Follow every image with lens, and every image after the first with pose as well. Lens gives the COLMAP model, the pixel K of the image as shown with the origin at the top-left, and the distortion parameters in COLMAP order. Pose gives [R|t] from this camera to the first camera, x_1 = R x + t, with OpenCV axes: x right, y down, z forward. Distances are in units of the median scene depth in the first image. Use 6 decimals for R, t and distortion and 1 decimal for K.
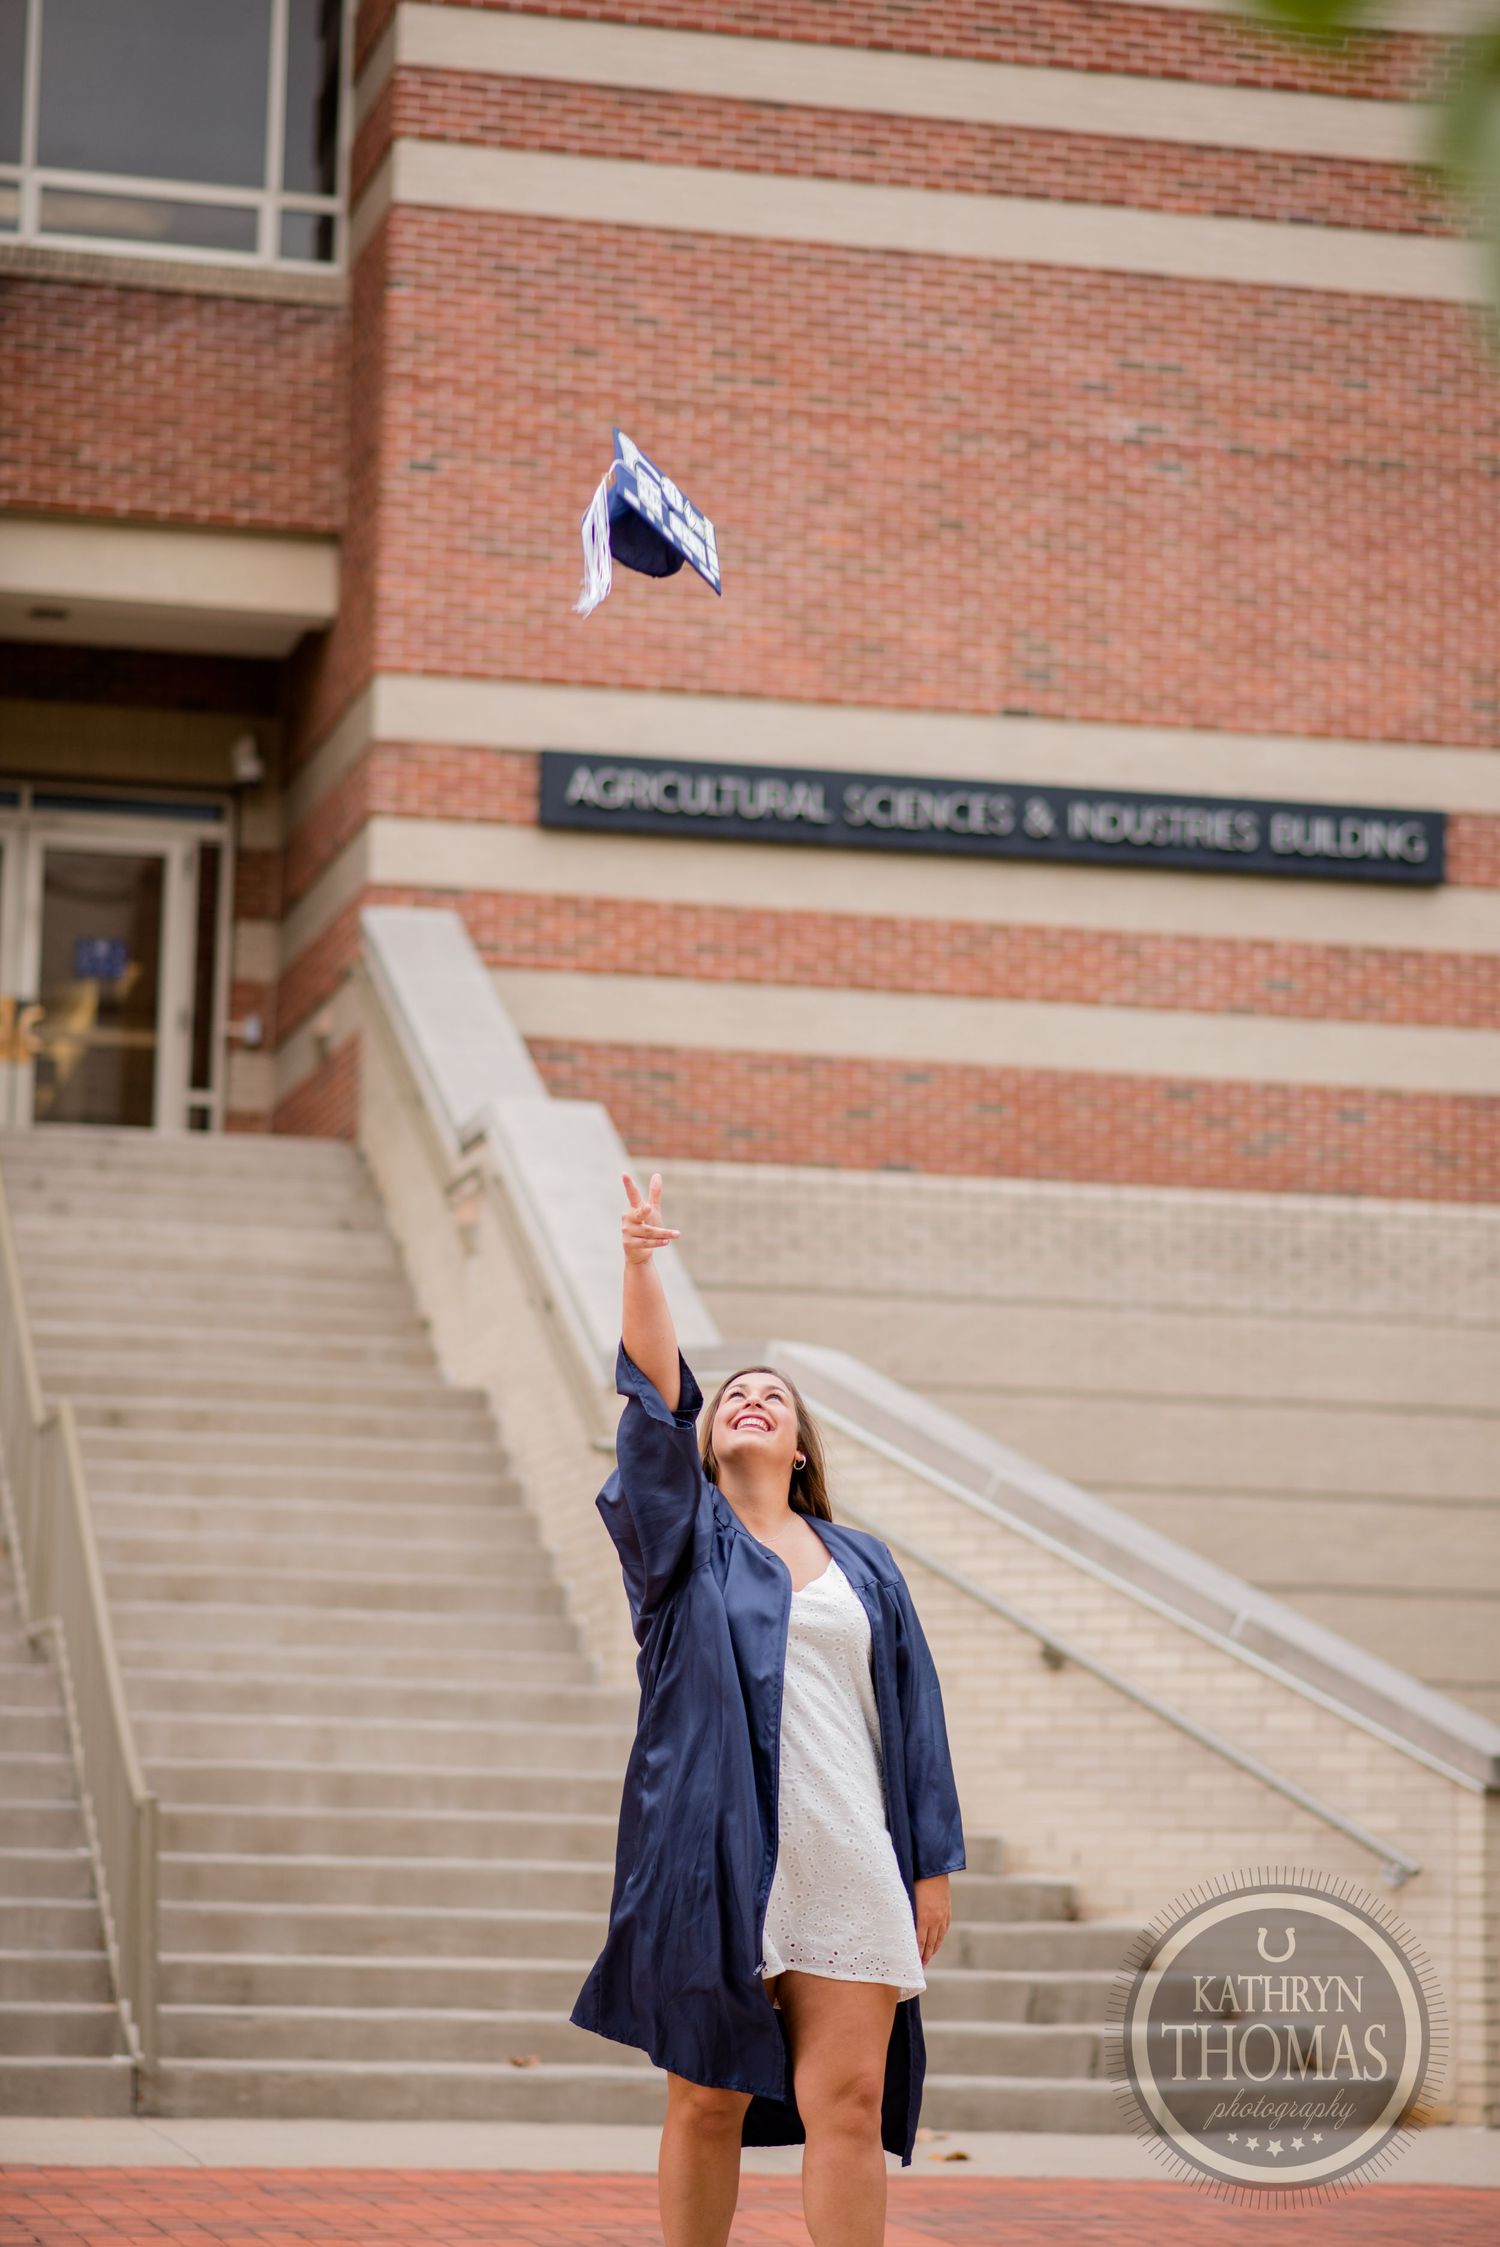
lens RADIAL K [[5616.3, 0, 750.0], [0, 5616.3, 1123.5], [0, 0, 1]] dist [0.029585, 0.917601]
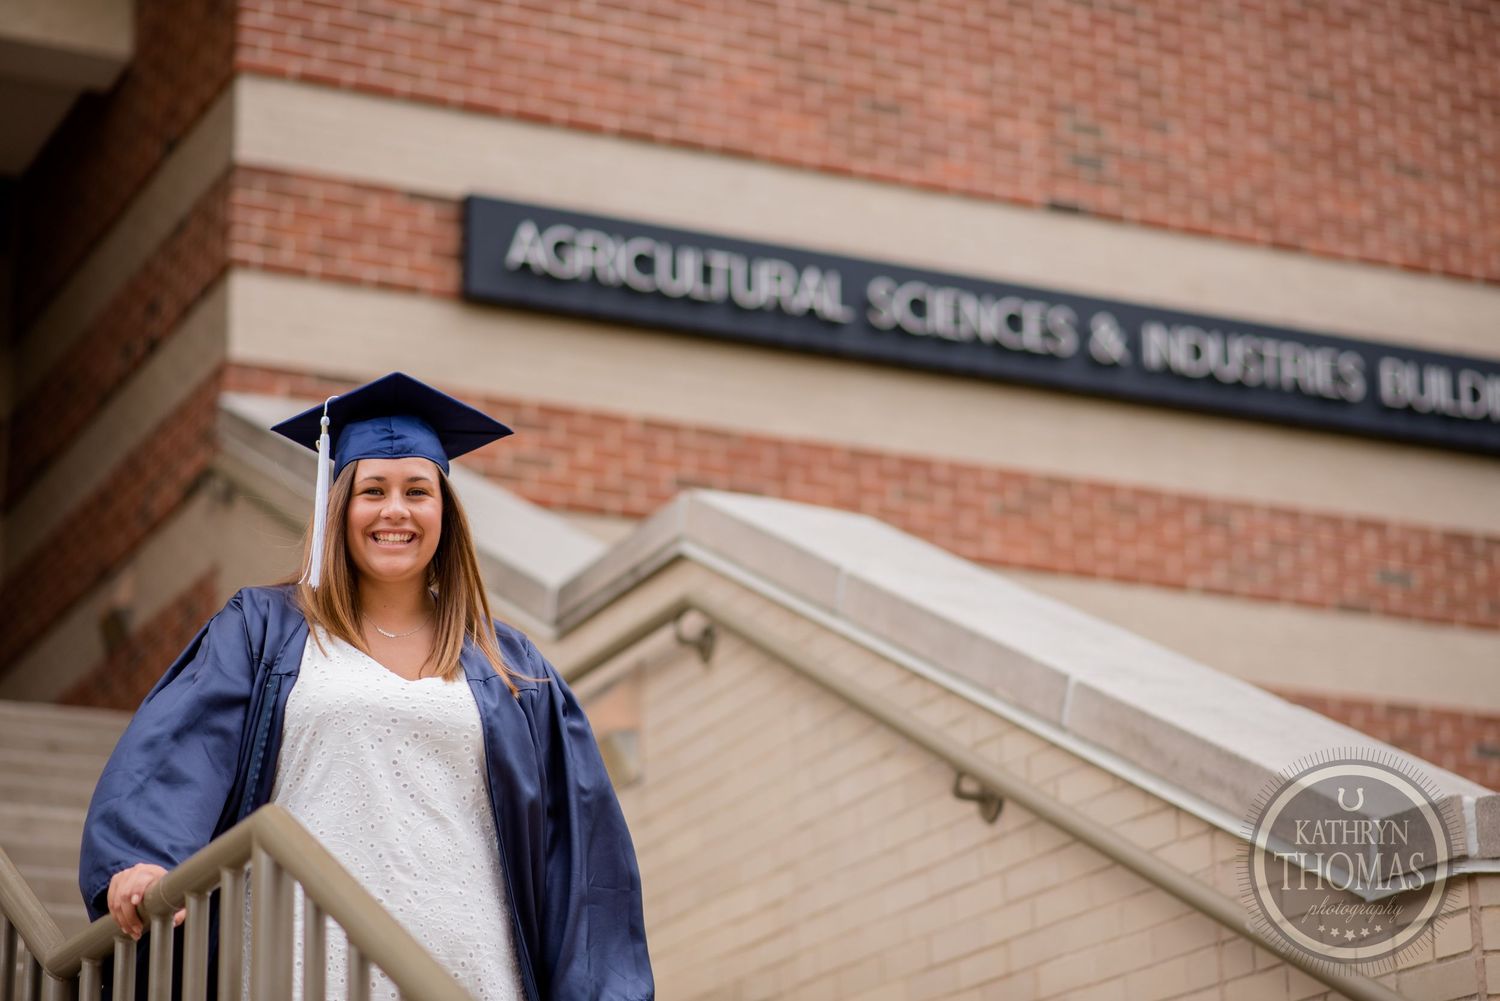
lens RADIAL K [[3749.2, 0, 750.0], [0, 3749.2, 500.5], [0, 0, 1]] dist [0.029585, 0.917601]
pose [[0.982142, 0.031955, 0.185409, -0.086204], [-0.006656, 0.990755, -0.135497, 0.034471], [-0.188024, 0.131843, 0.973275, 0.523134]]
